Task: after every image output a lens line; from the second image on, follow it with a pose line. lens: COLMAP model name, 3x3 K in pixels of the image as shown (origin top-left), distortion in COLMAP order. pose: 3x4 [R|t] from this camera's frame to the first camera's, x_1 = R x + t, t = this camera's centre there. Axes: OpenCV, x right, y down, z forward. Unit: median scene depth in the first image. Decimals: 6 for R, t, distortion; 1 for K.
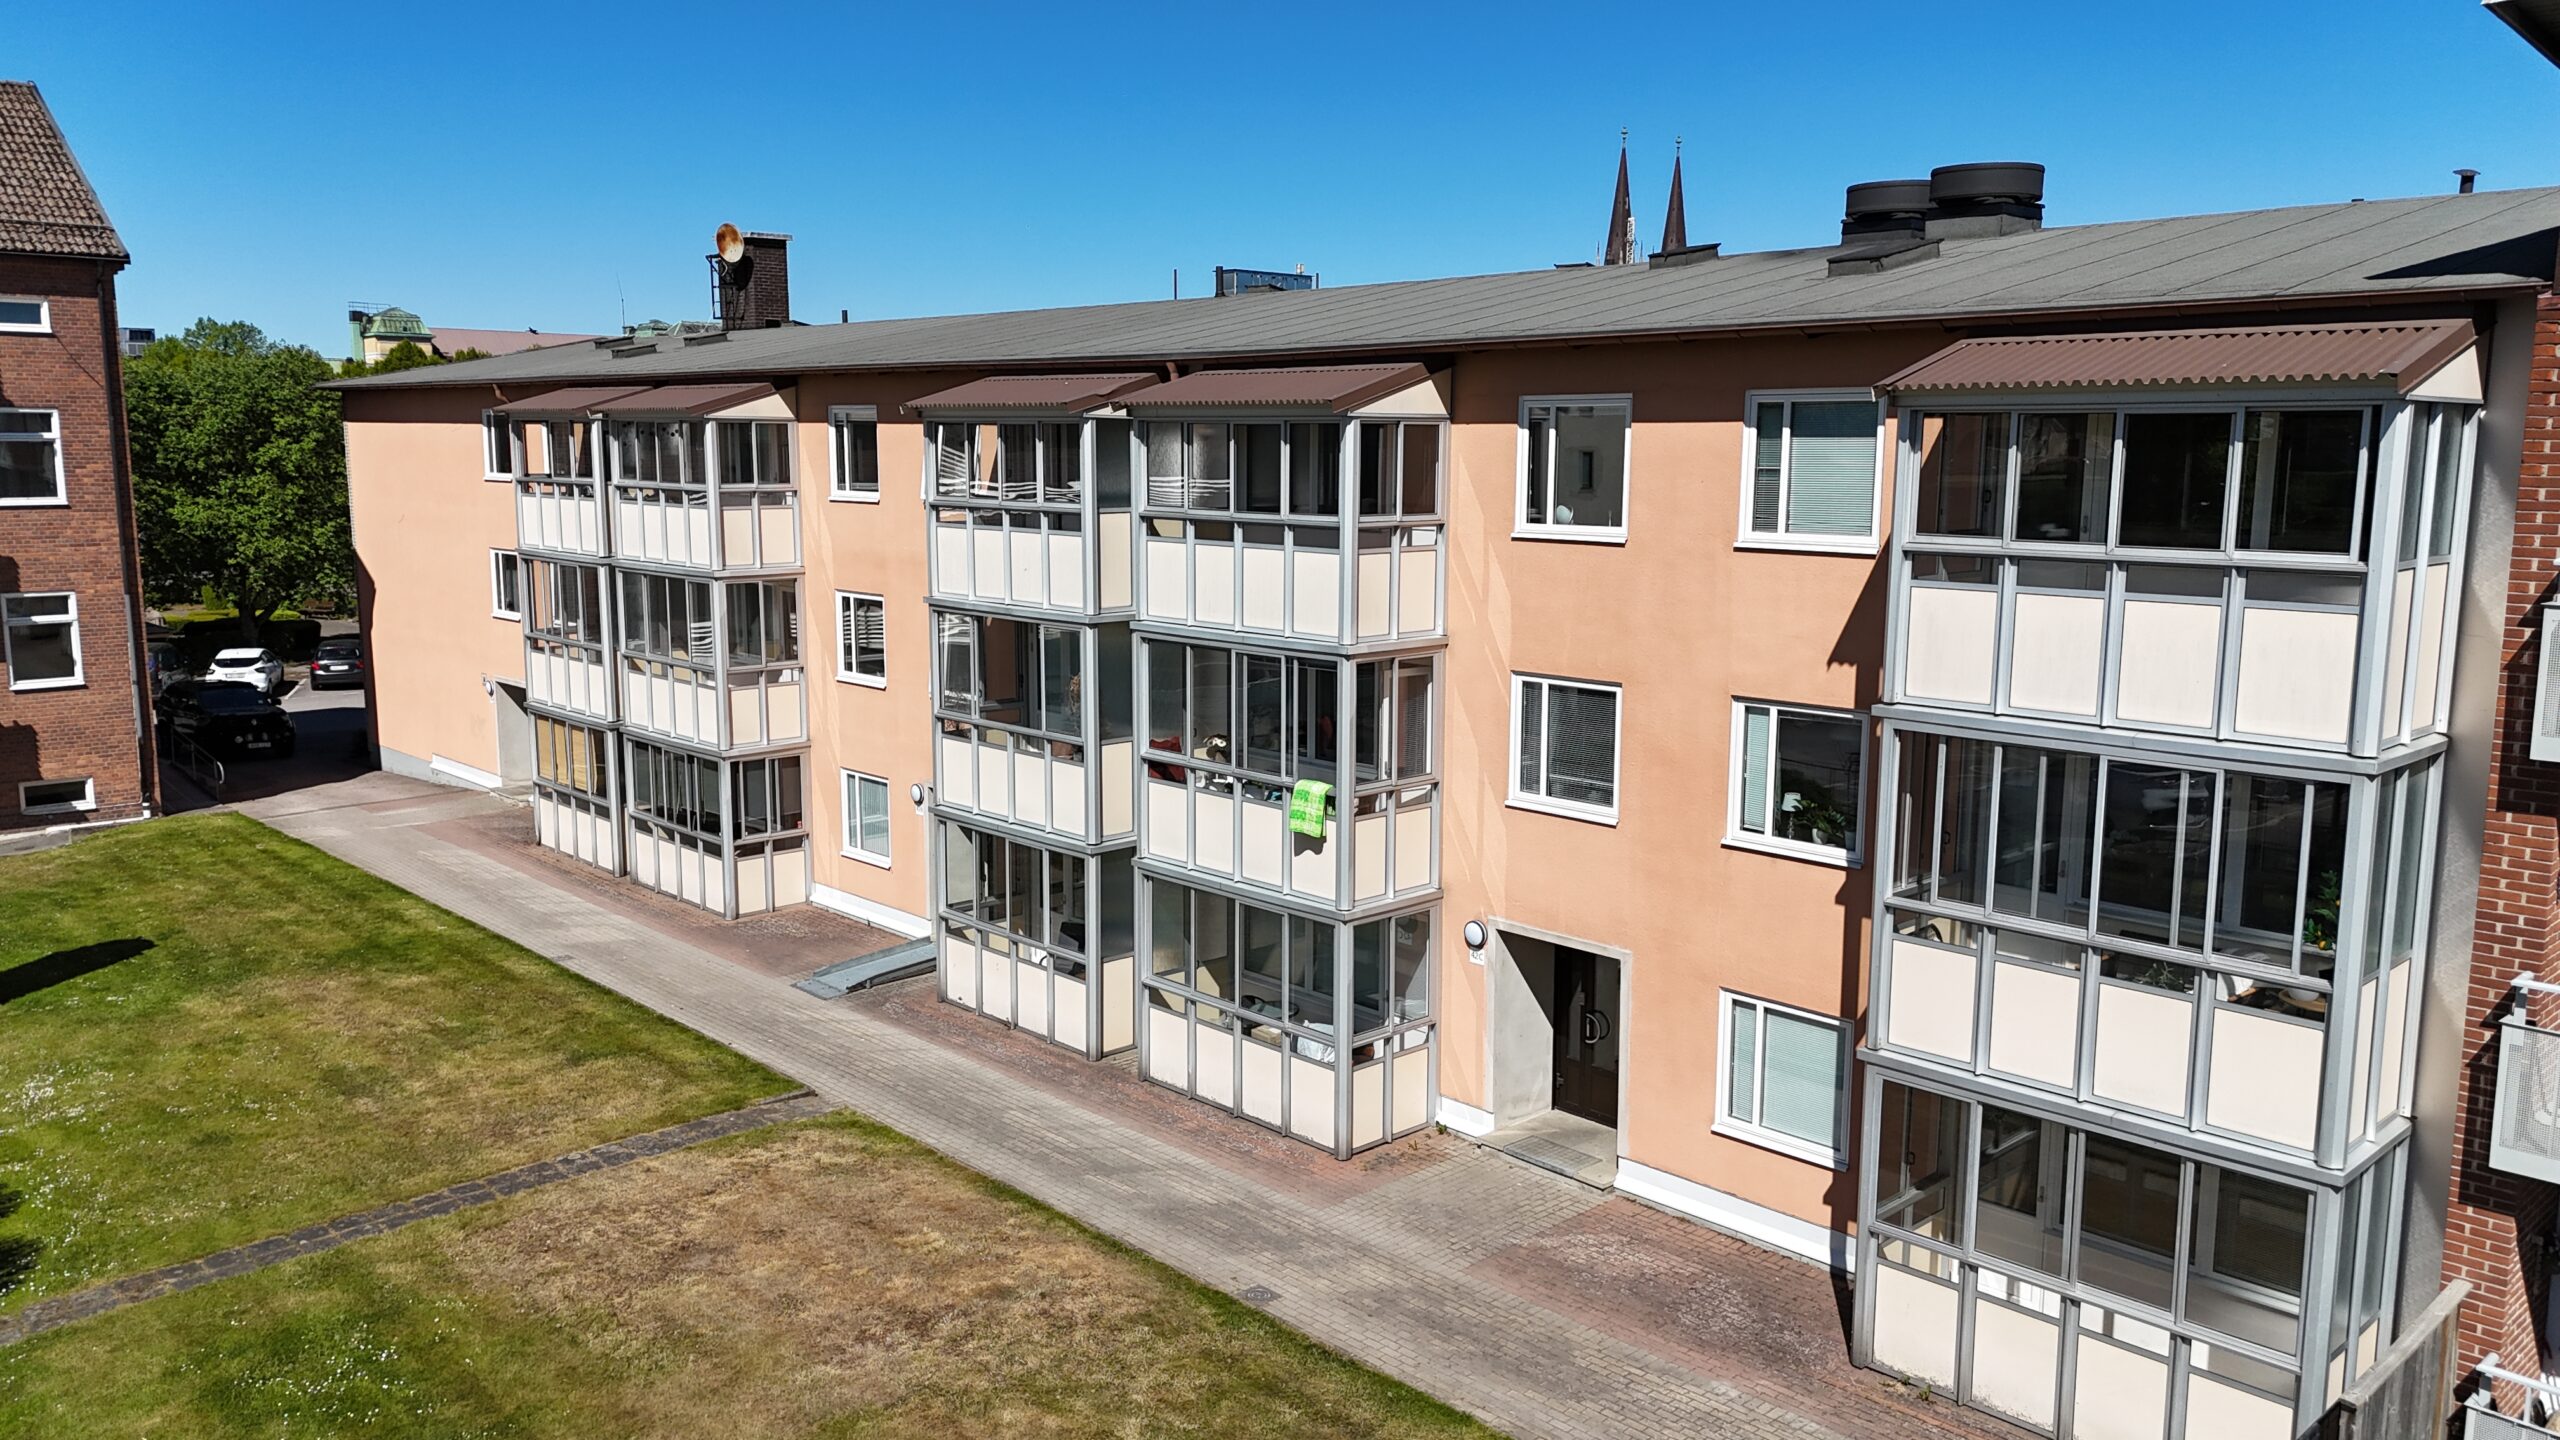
lens RADIAL K [[1886.7, 0, 1284.2], [0, 1886.7, 715.2], [0, 0, 1]] dist [0.052976, -0.022440]
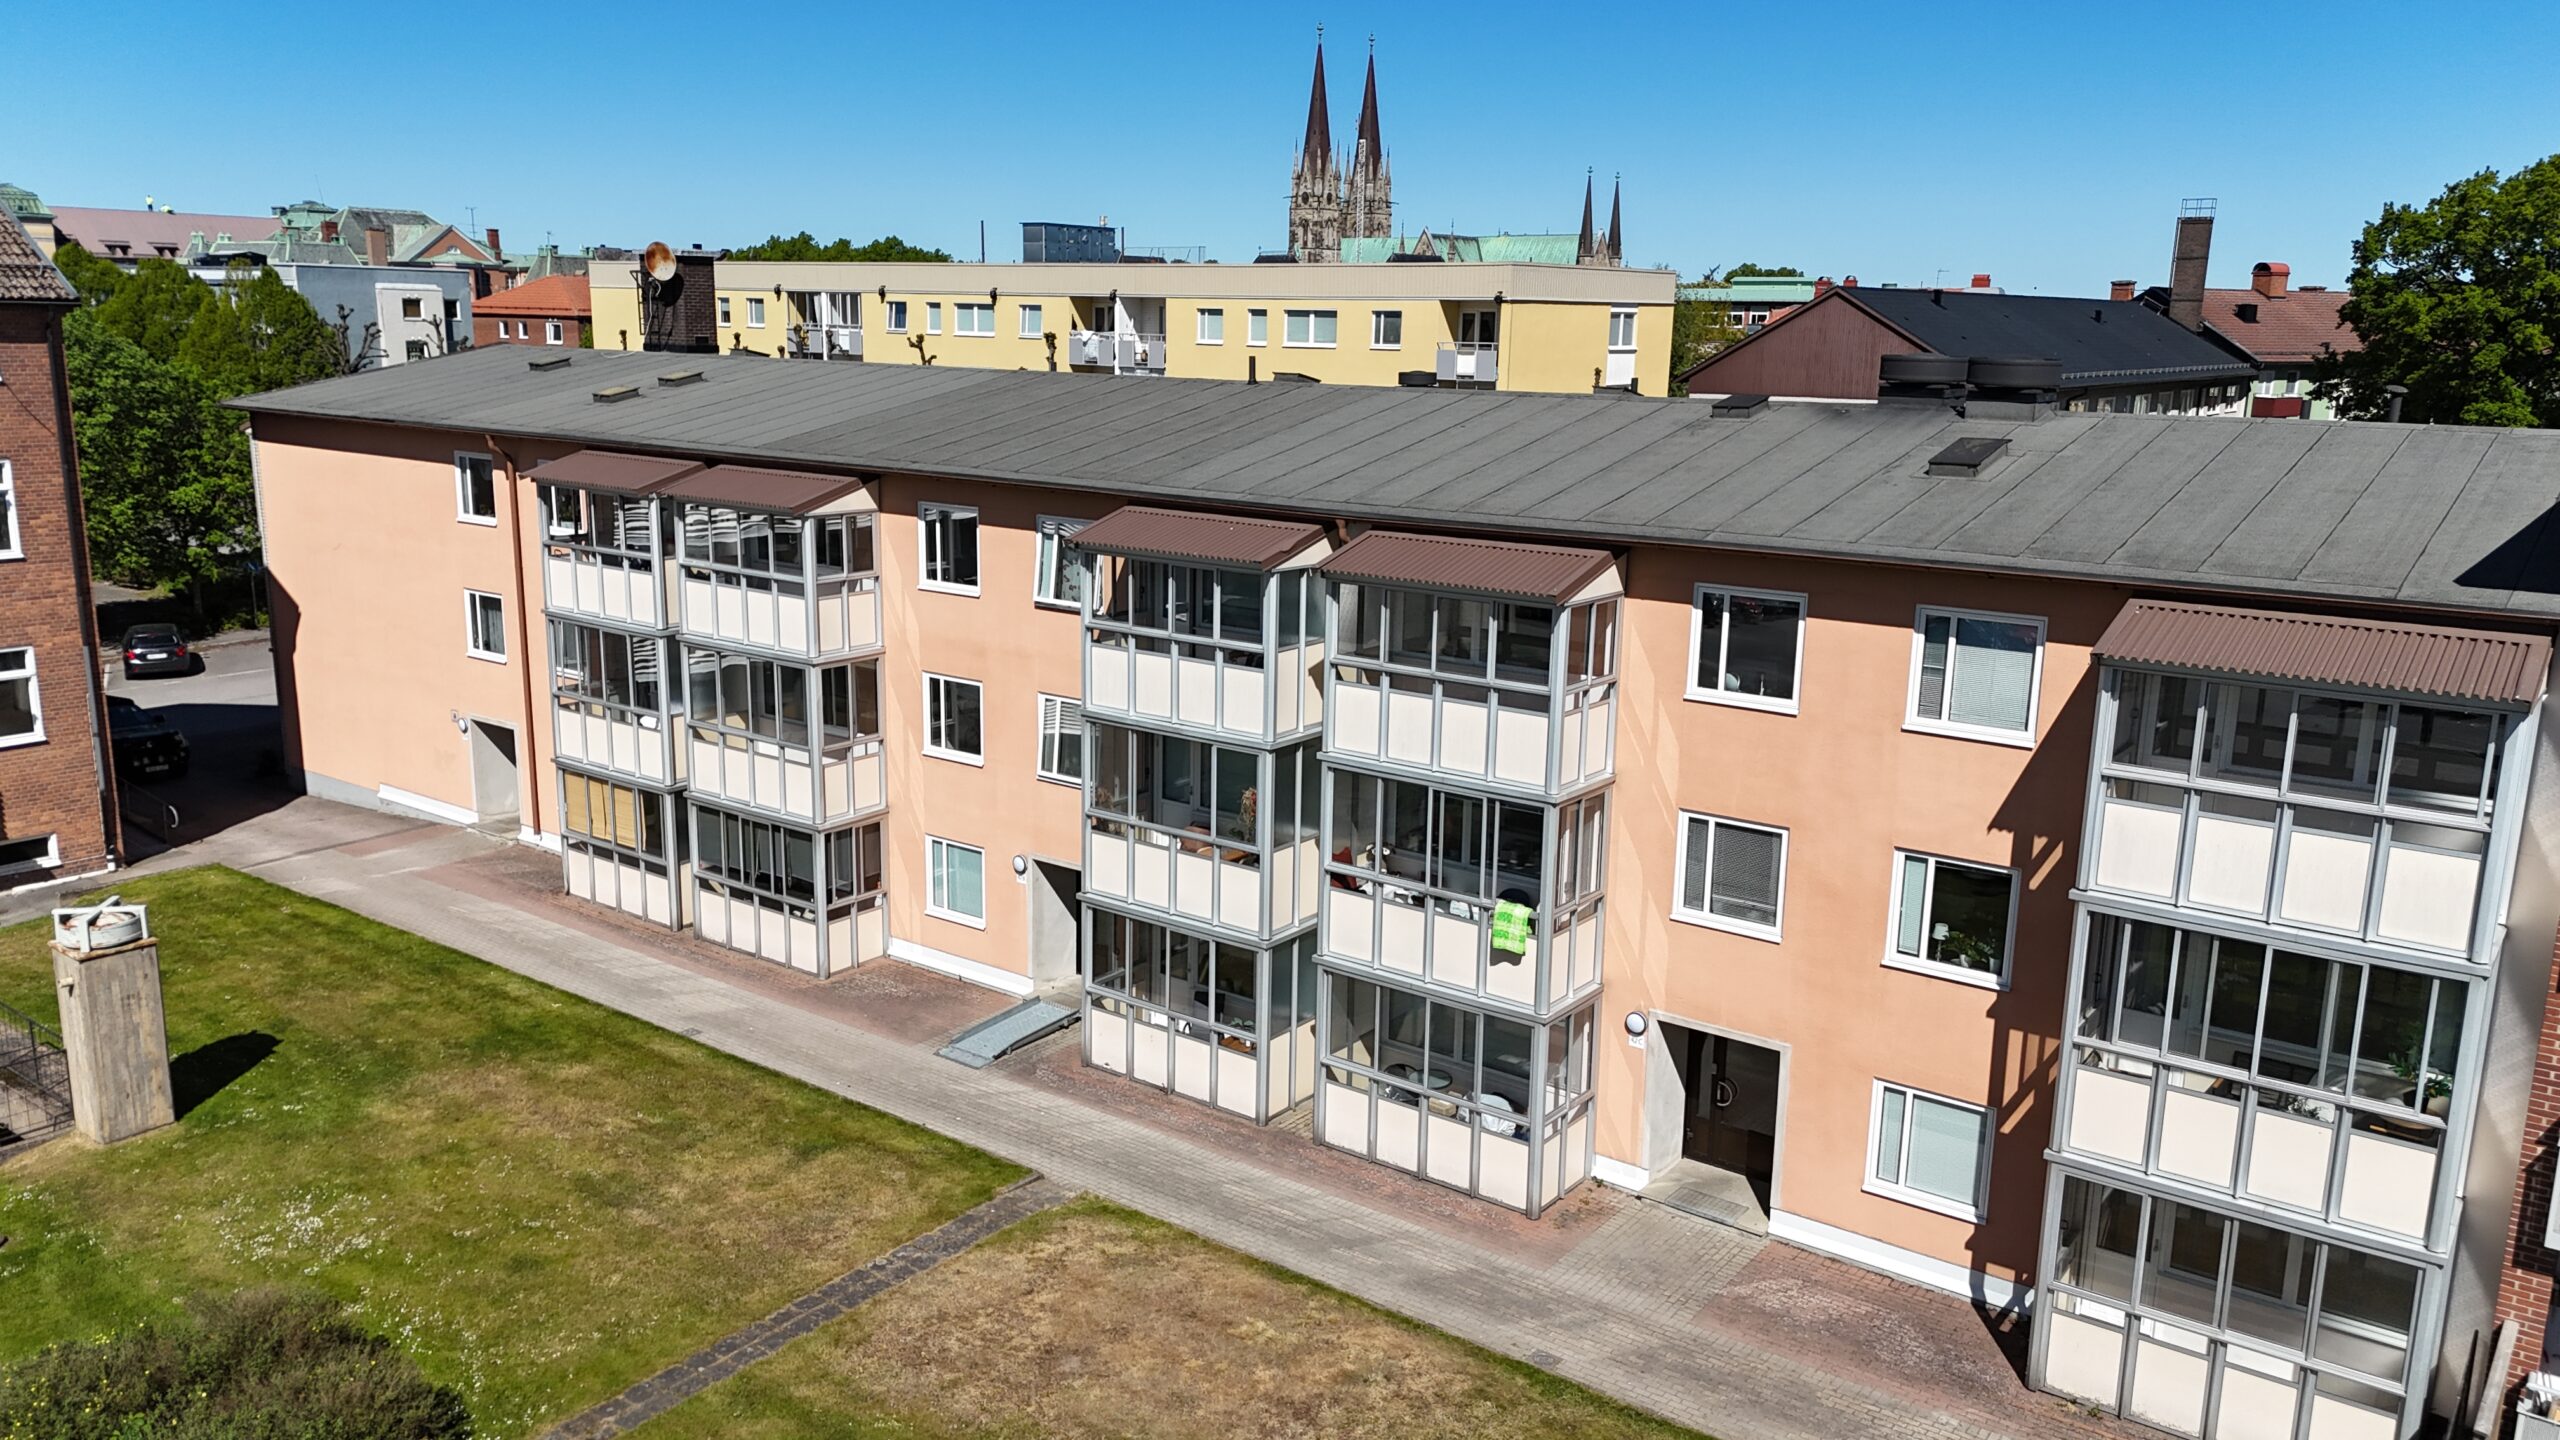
lens RADIAL K [[1886.7, 0, 1278.0], [0, 1886.7, 711.5], [0, 0, 1]] dist [0.052976, -0.022440]
pose [[0.985117, -0.021807, 0.170494, -0.320024], [0.010830, 0.997823, 0.065047, -0.159624], [-0.171541, -0.062233, 0.983209, -0.119600]]
